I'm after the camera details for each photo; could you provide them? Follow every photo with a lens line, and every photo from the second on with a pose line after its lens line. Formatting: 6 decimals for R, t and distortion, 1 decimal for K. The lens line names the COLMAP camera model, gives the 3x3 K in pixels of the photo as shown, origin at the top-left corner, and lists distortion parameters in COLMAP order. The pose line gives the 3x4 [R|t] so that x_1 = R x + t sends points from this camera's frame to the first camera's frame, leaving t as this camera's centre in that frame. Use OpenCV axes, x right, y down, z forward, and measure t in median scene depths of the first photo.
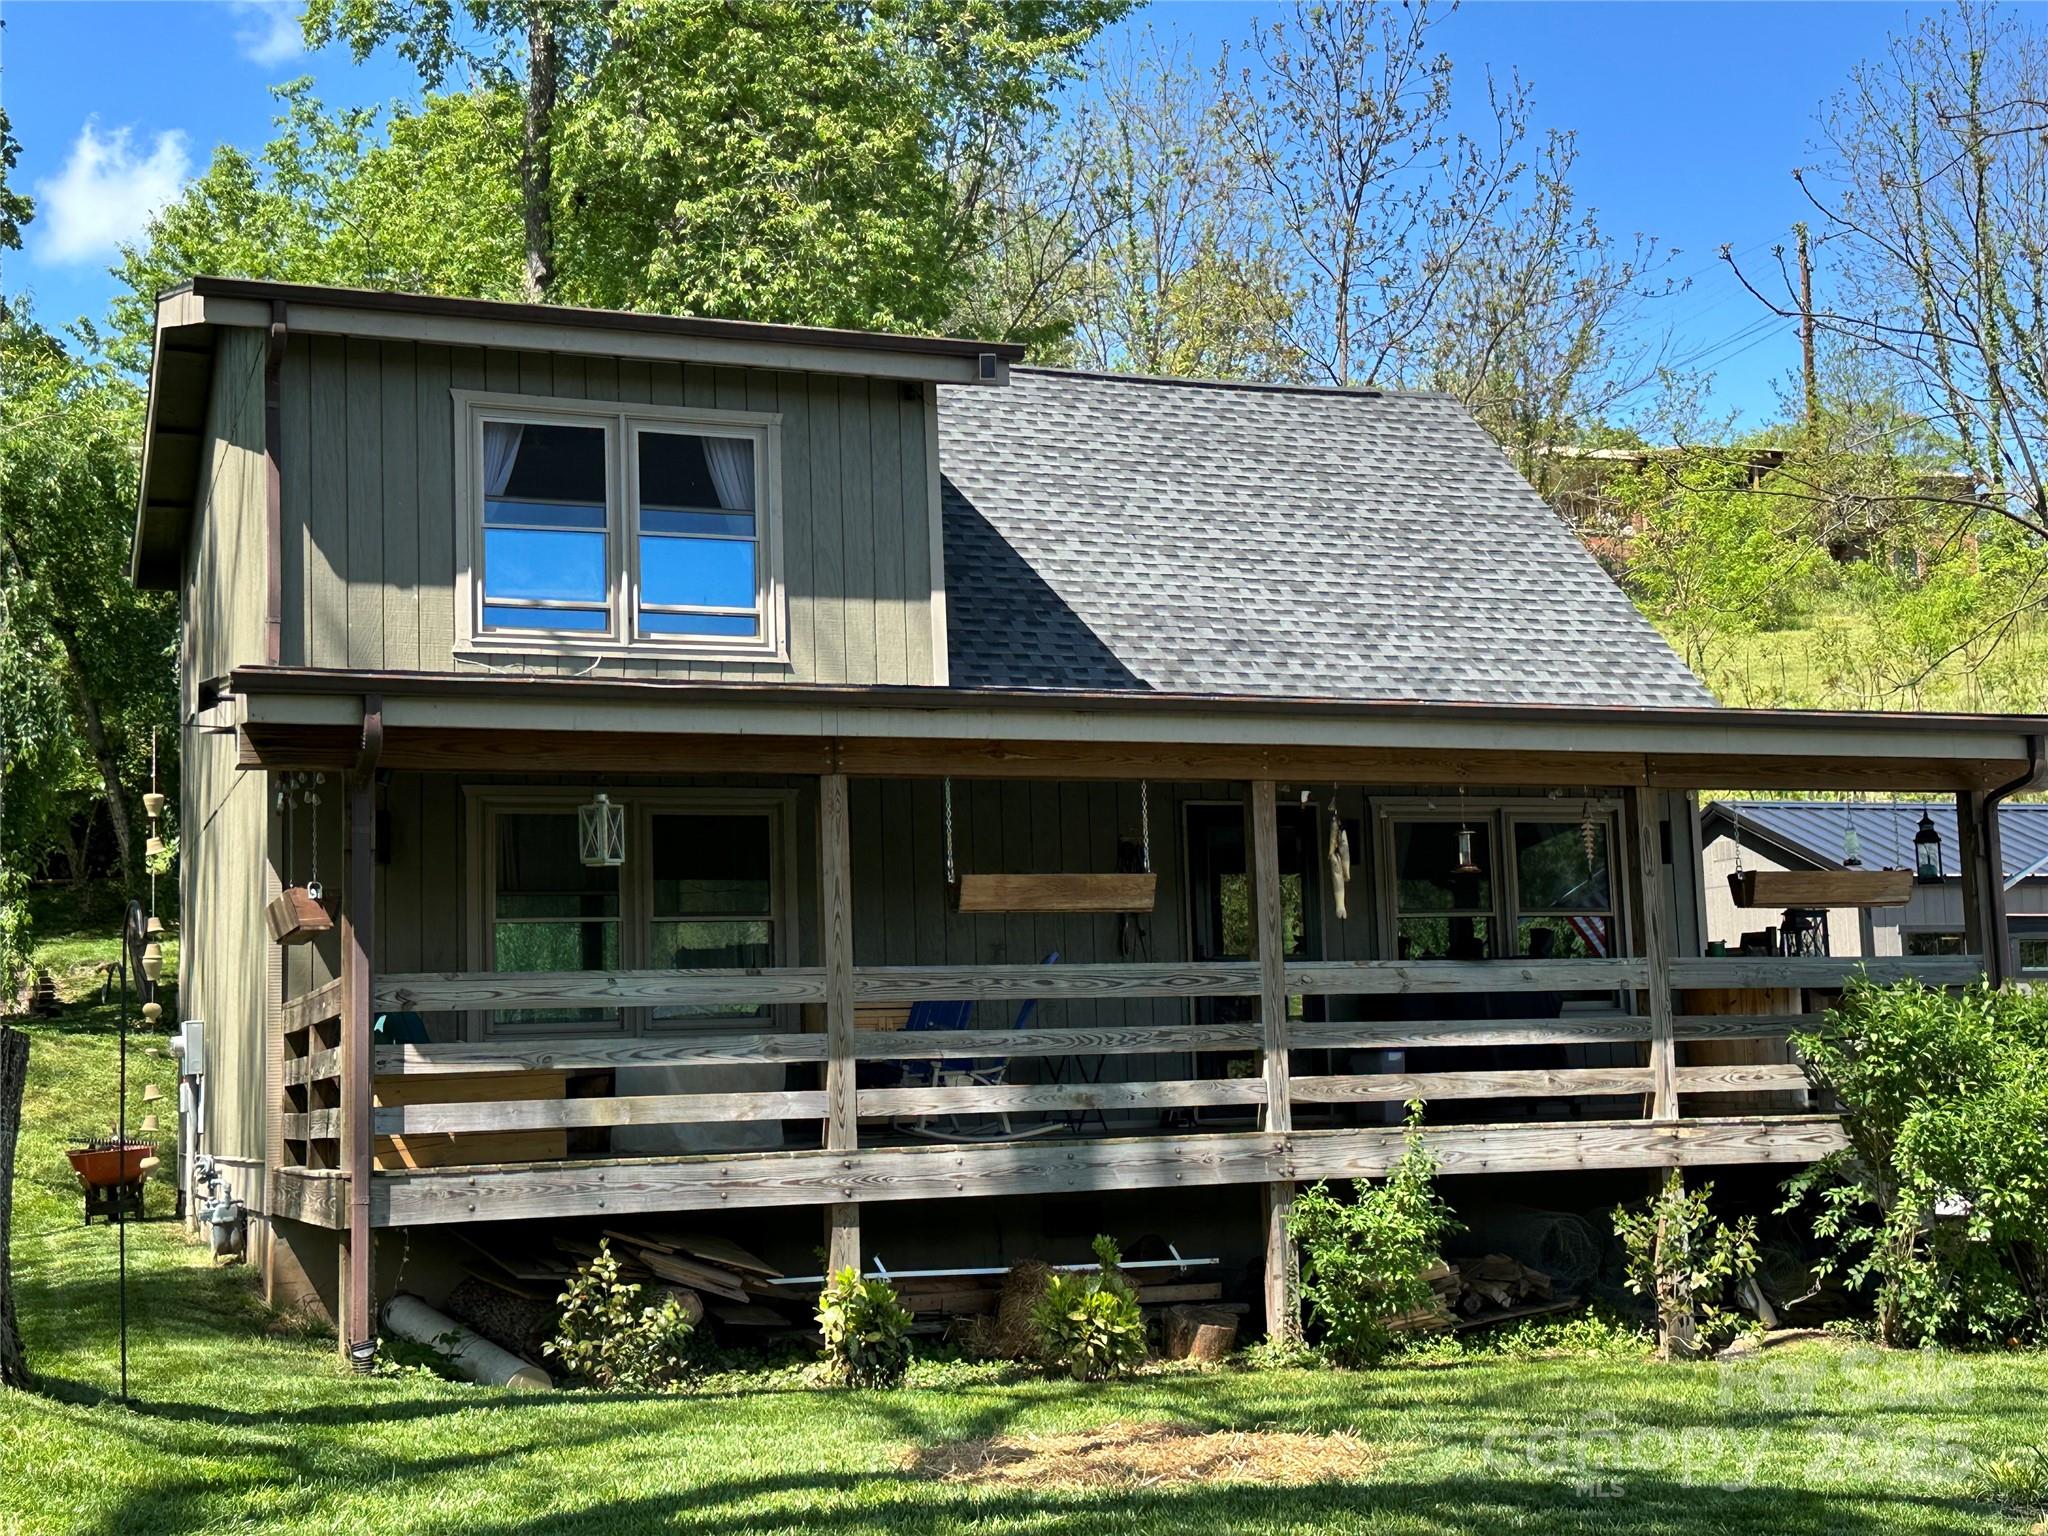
lens RADIAL K [[2676.8, 0, 1024.3], [0, 2676.8, 765.3], [0, 0, 1]] dist [0.080219, 0.000000]
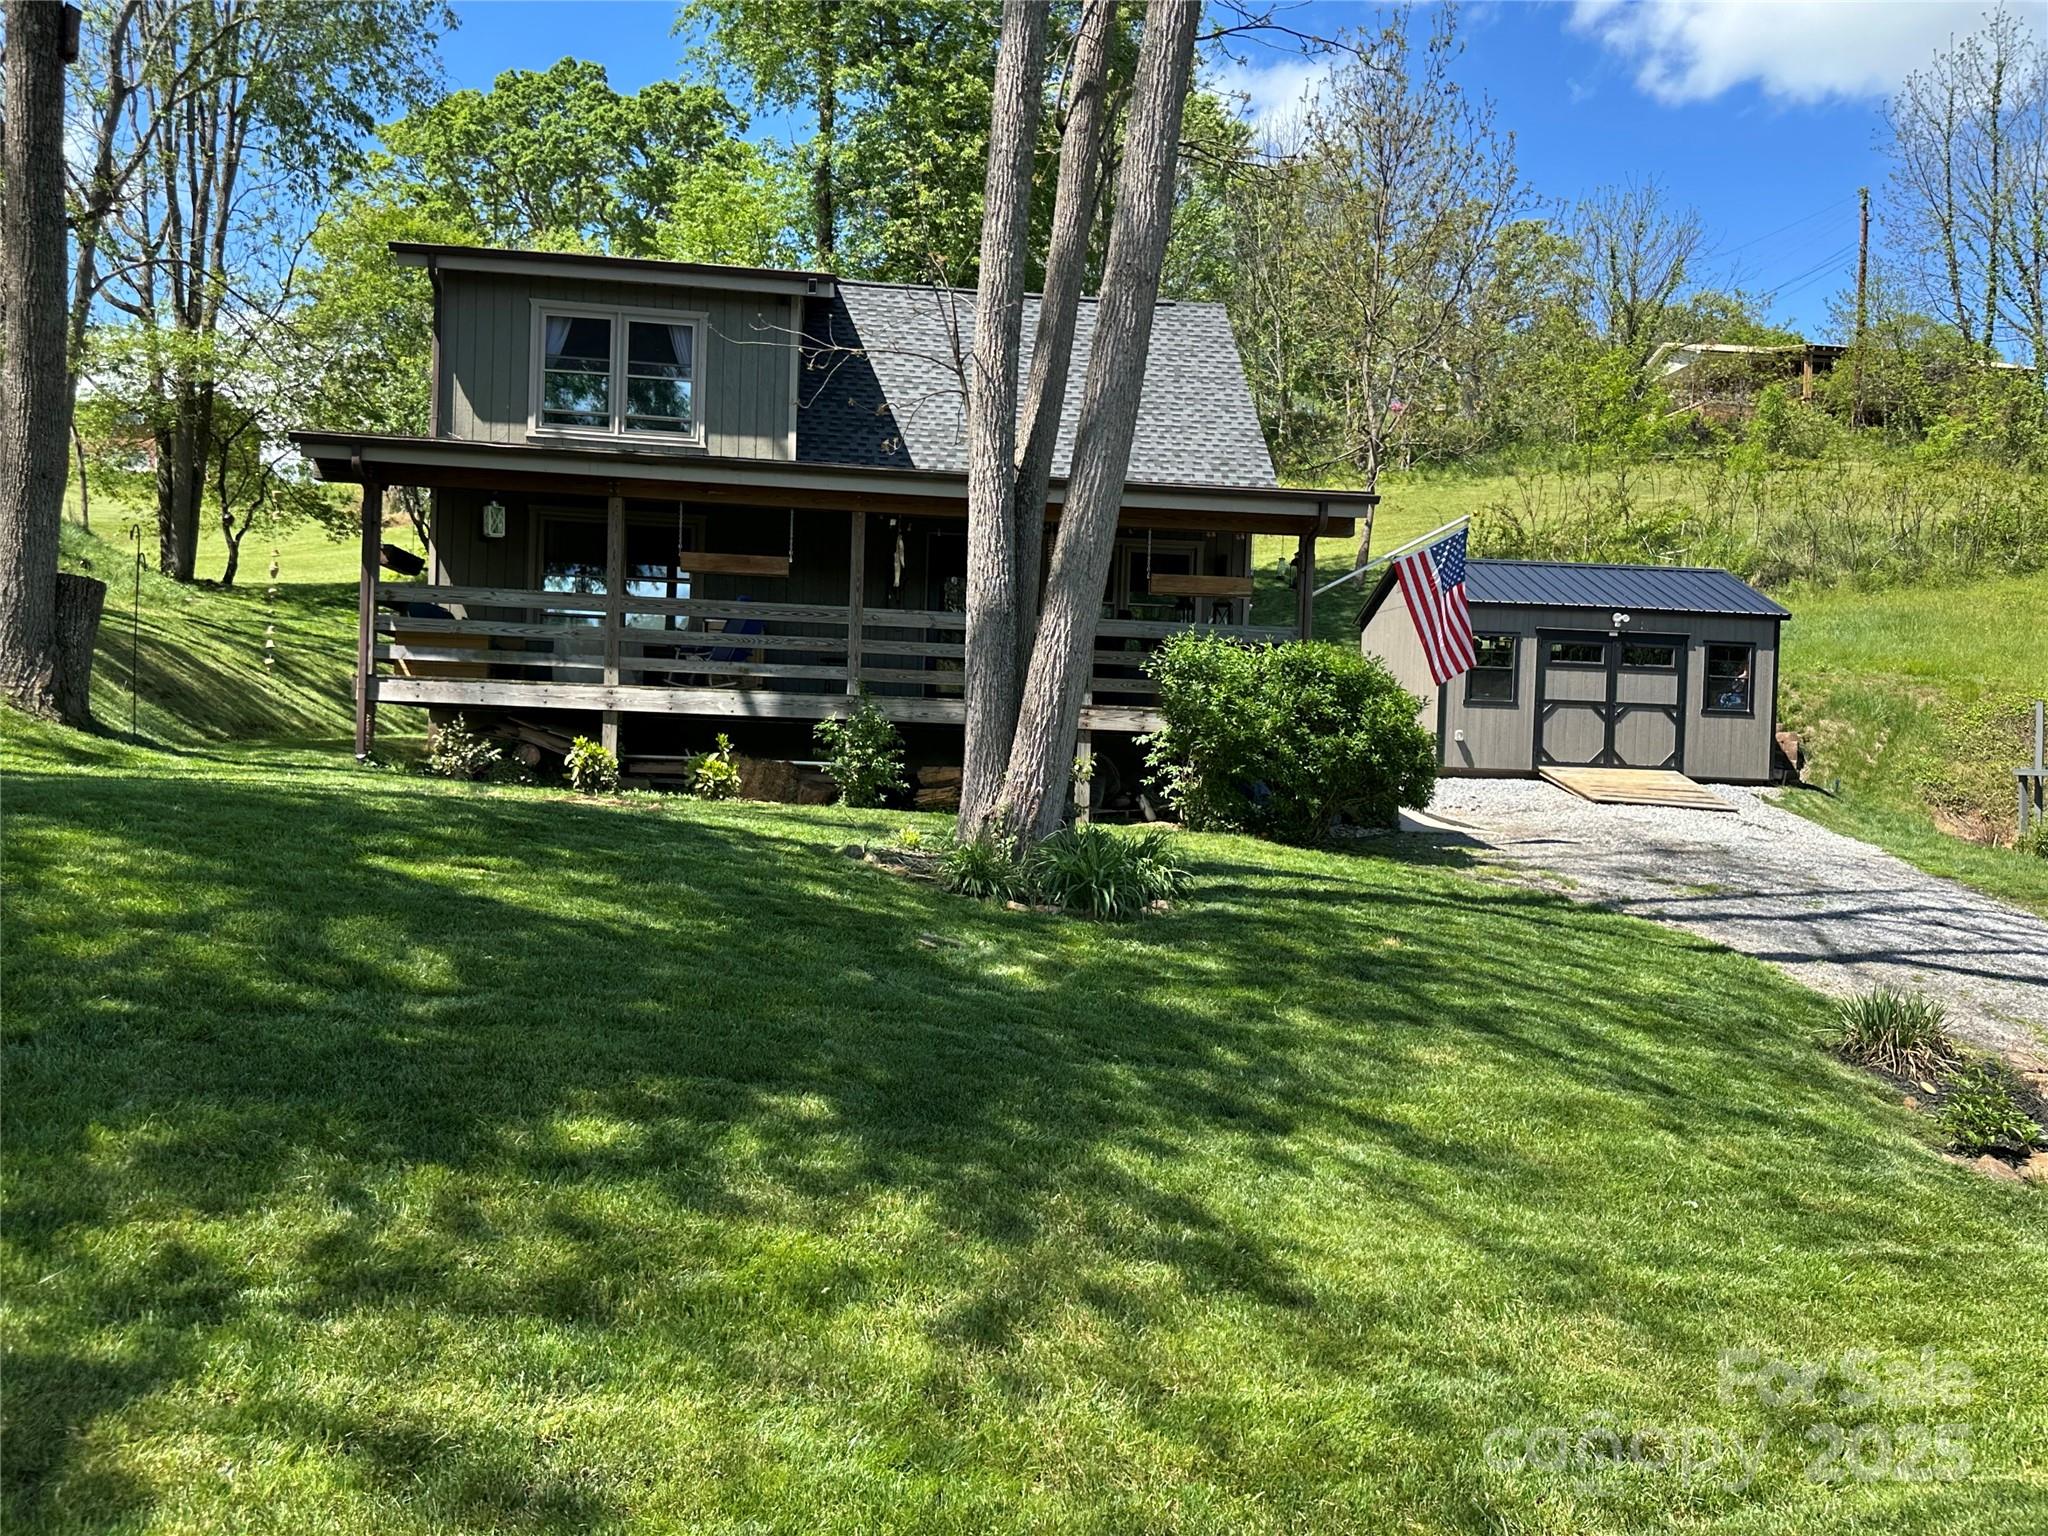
lens RADIAL K [[1666.5, 0, 1023.9], [0, 1666.5, 771.0], [0, 0, 1]] dist [0.005425, 0.001357]
pose [[0.968984, 0.072177, -0.236348, 0.436768], [-0.039337, 0.989252, 0.140830, 0.014509], [0.243972, -0.127165, 0.961409, -0.117812]]
